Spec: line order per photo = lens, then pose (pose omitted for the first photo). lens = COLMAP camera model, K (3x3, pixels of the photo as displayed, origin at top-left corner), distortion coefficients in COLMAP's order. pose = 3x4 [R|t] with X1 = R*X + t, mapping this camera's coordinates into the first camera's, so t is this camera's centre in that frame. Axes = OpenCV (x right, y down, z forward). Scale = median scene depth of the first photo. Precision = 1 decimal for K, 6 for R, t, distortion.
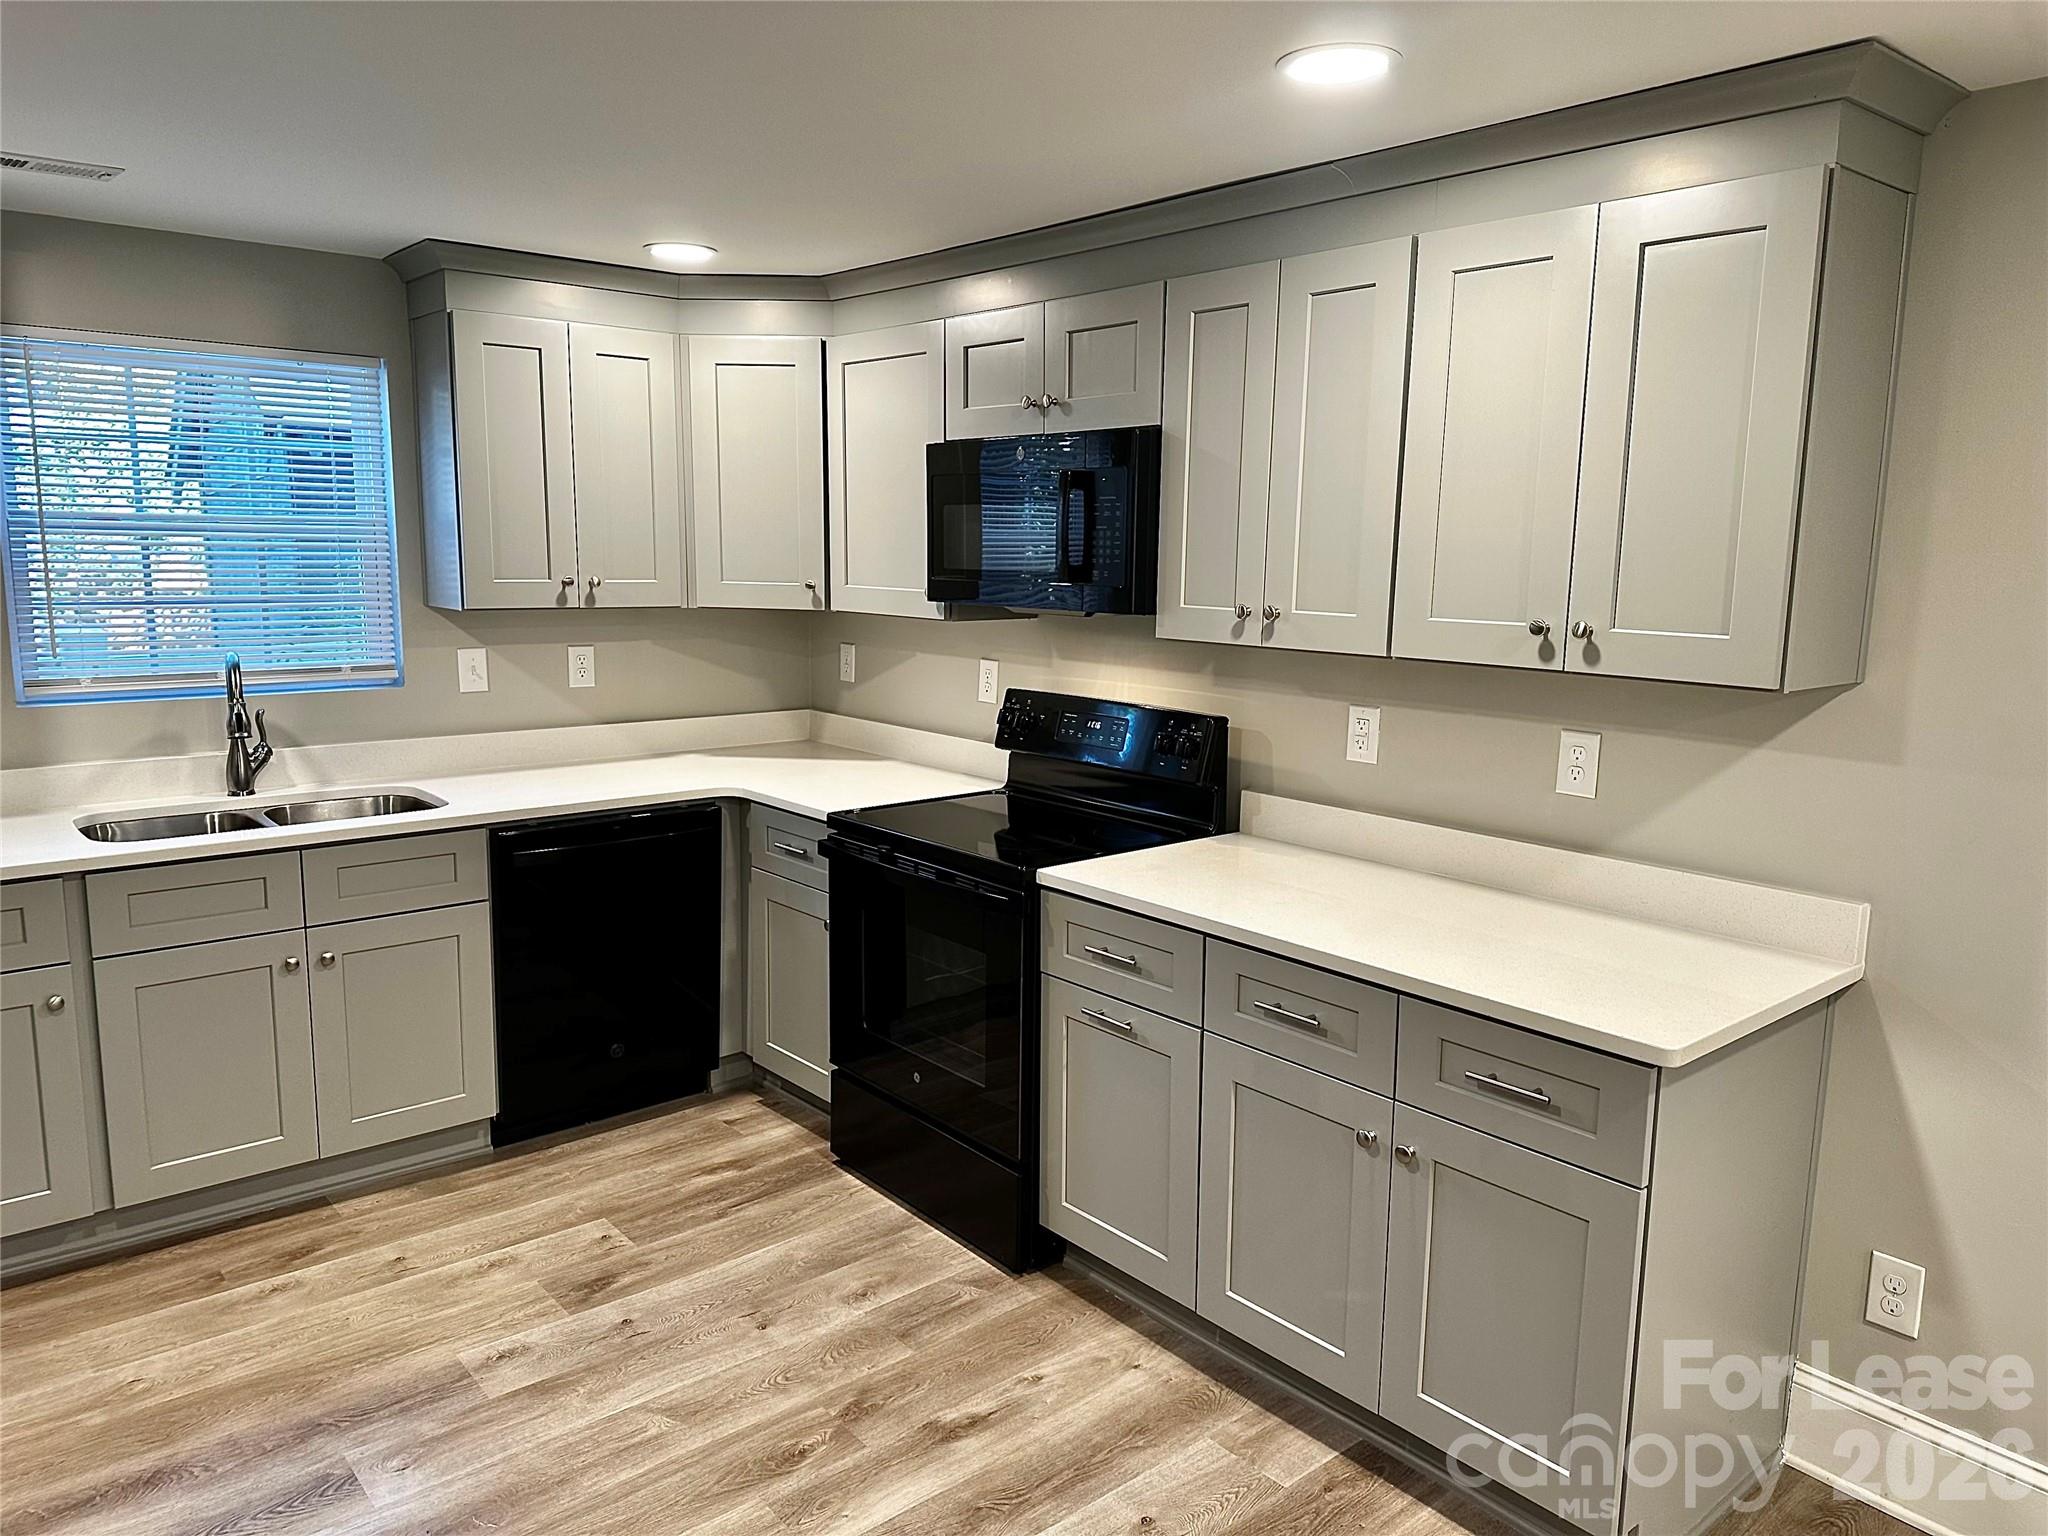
lens RADIAL K [[1428.0, 0, 1036.9], [0, 1428.0, 742.3], [0, 0, 1]] dist [0.083597, -0.136381]
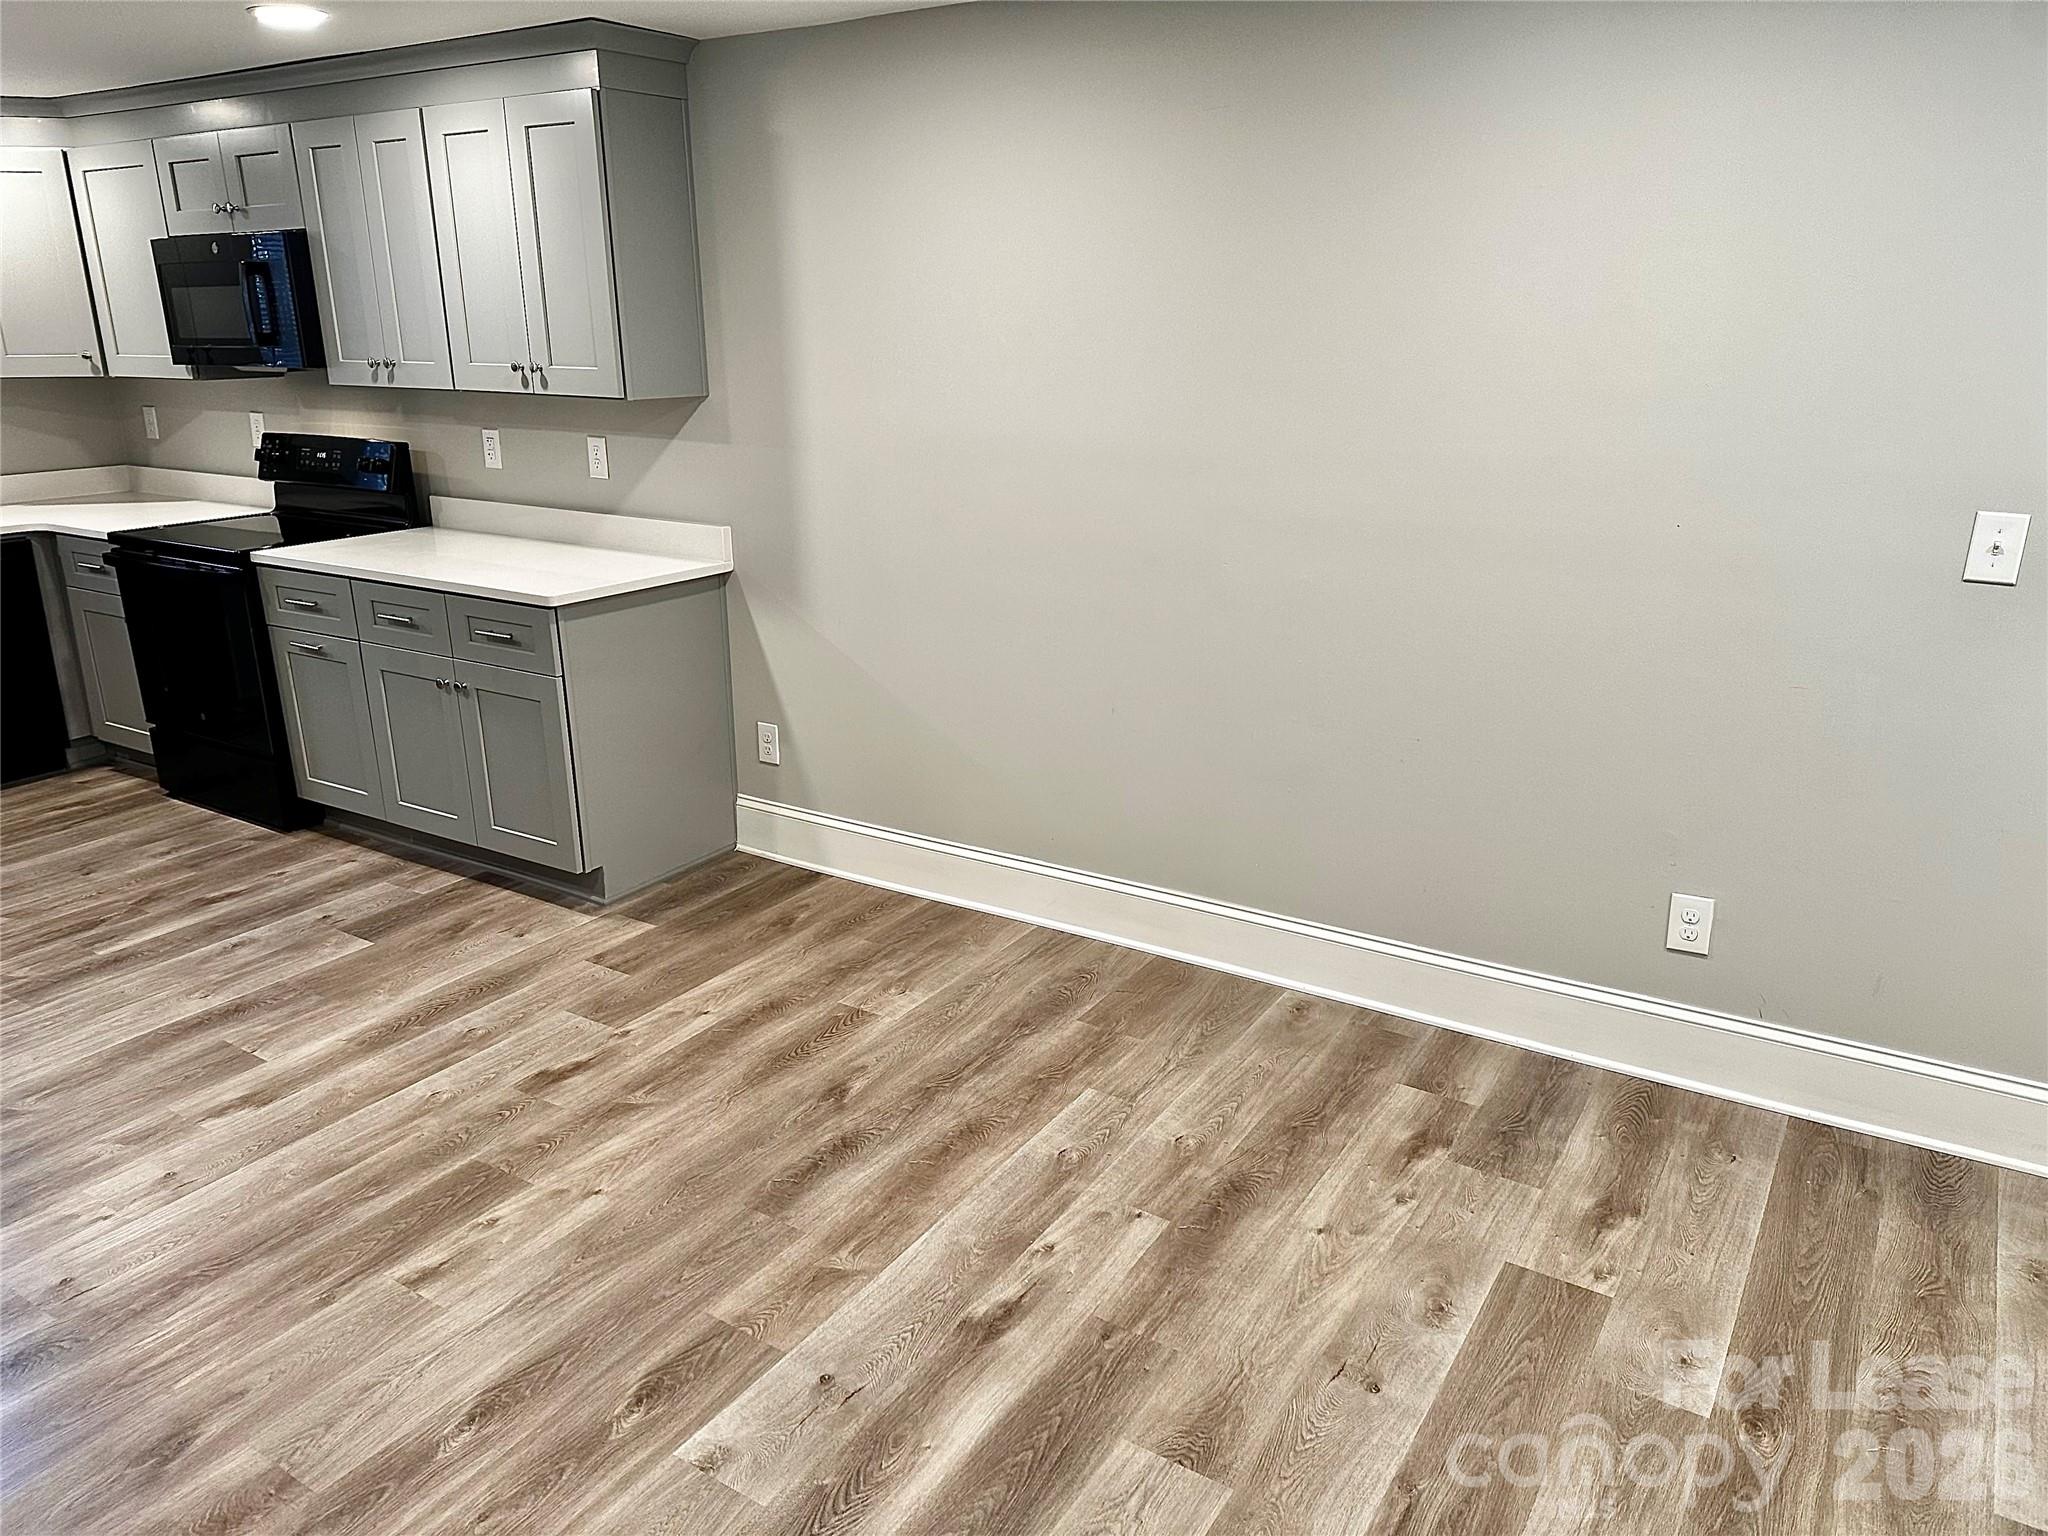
lens RADIAL K [[1423.9, 0, 1024.0], [0, 1423.9, 768.0], [0, 0, 1]] dist [0.061601, -0.081554]
pose [[0.955622, -0.105350, 0.275115, 0.292628], [0.057450, 0.982585, 0.176709, 0.082611], [-0.288941, -0.153062, 0.945032, -0.572836]]
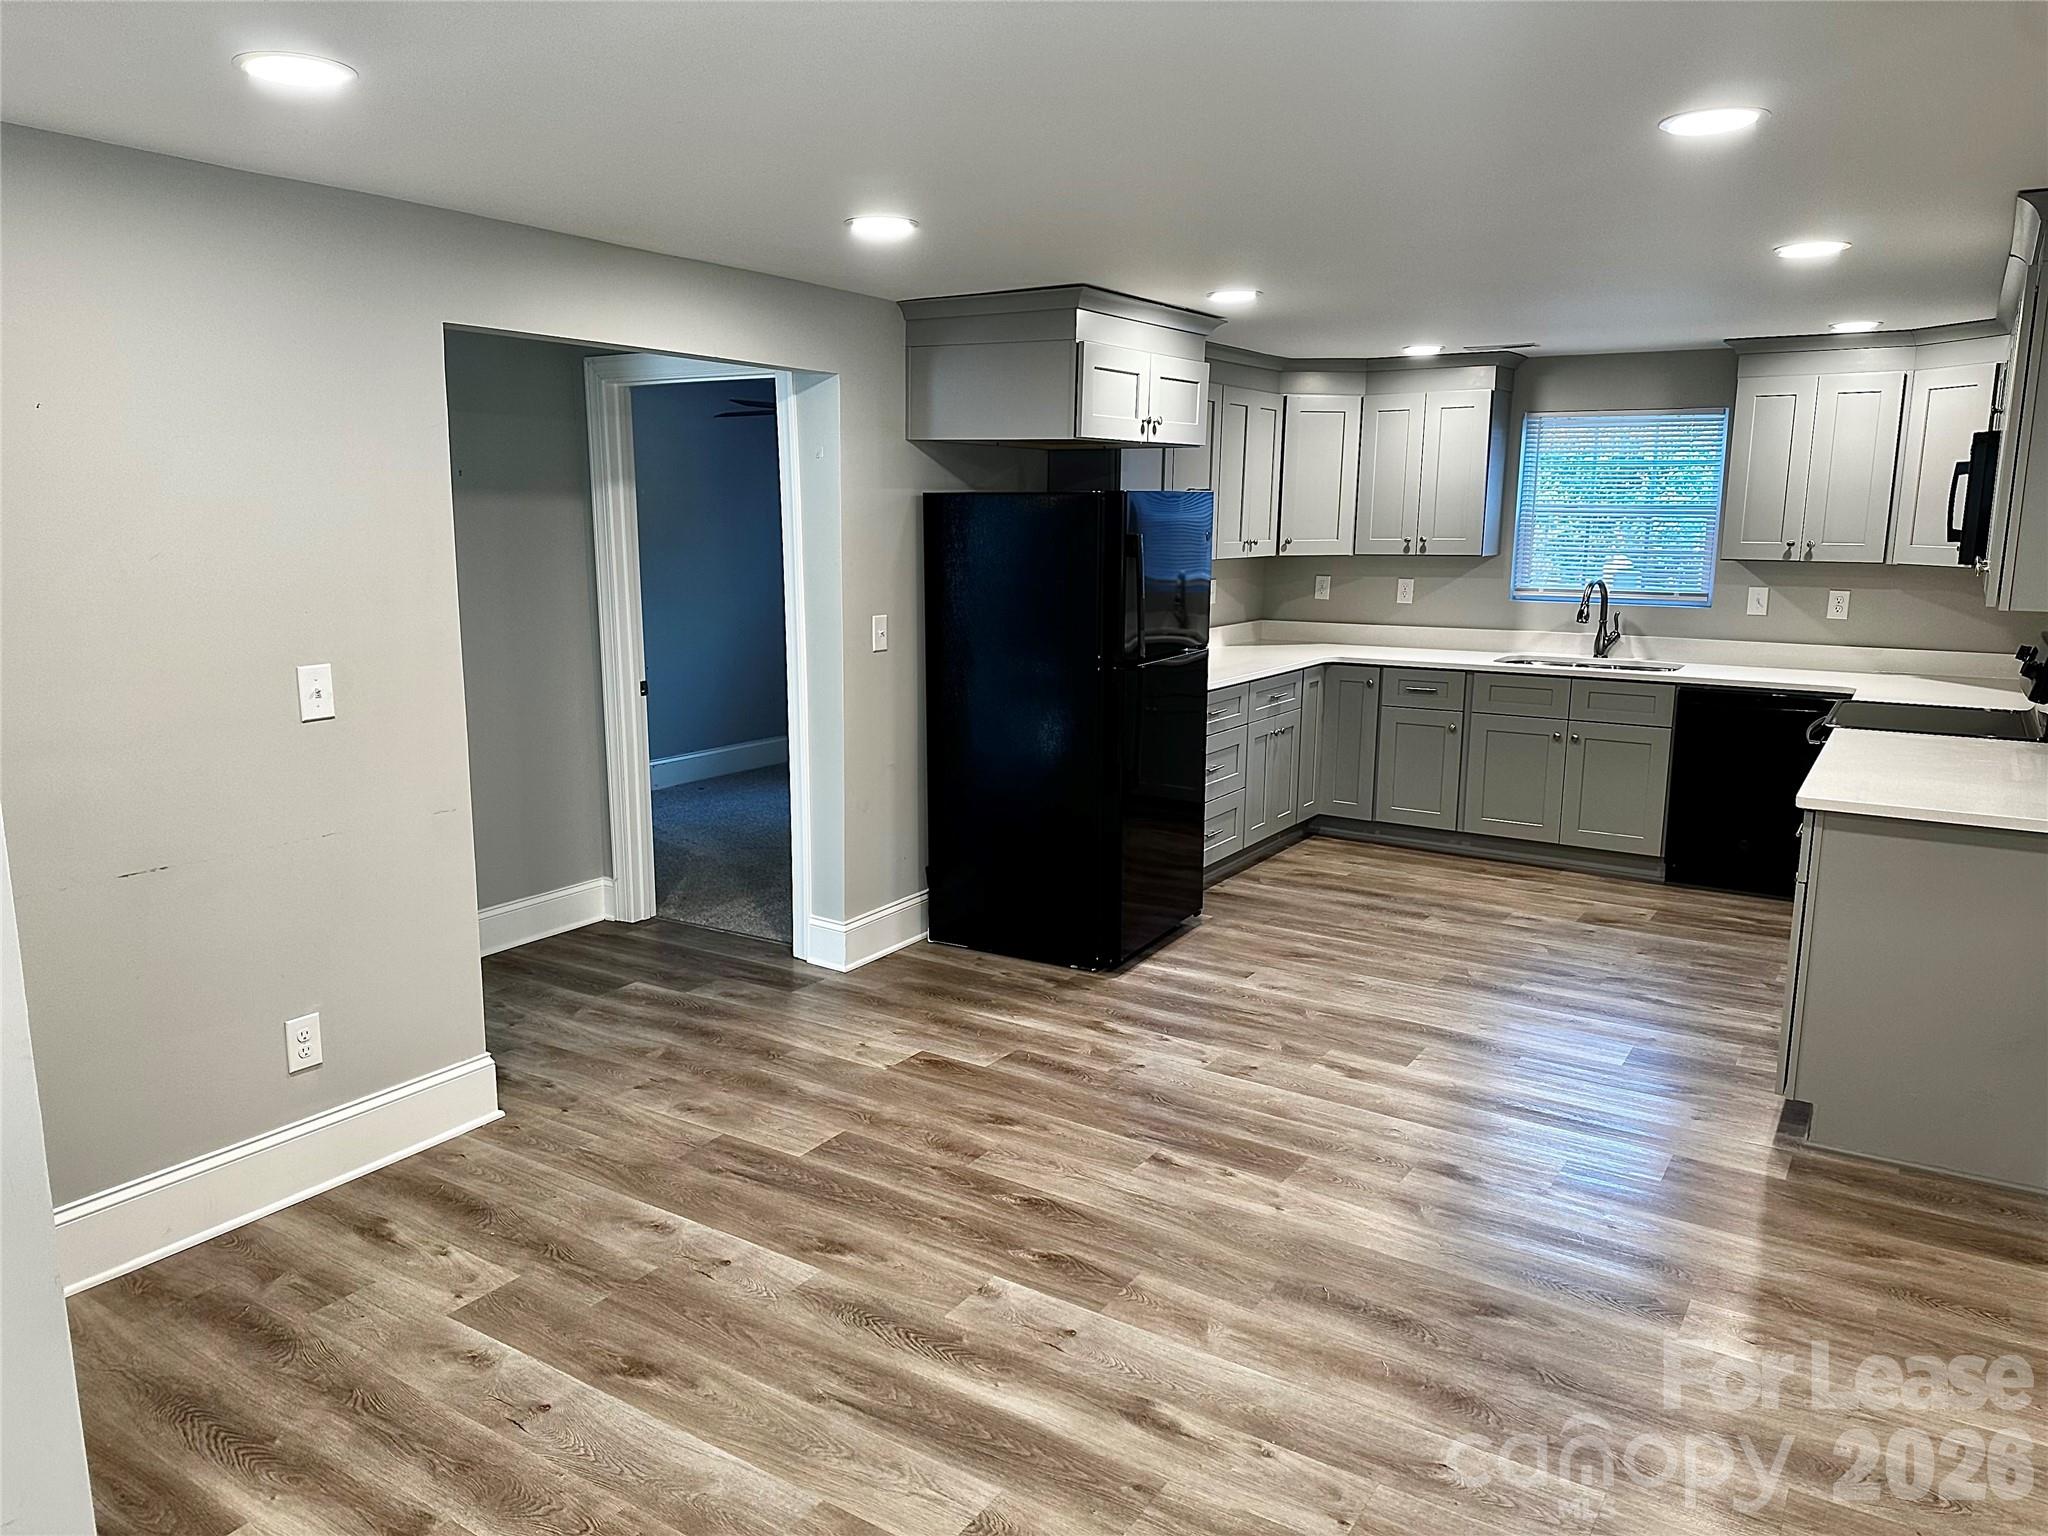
lens RADIAL K [[1423.9, 0, 1024.0], [0, 1423.9, 768.0], [0, 0, 1]] dist [0.061601, -0.081554]
pose [[0.286124, 0.160033, -0.944734, 1.106207], [-0.135045, 0.982848, 0.125589, 0.049139], [0.948628, 0.091648, 0.302828, -0.260605]]
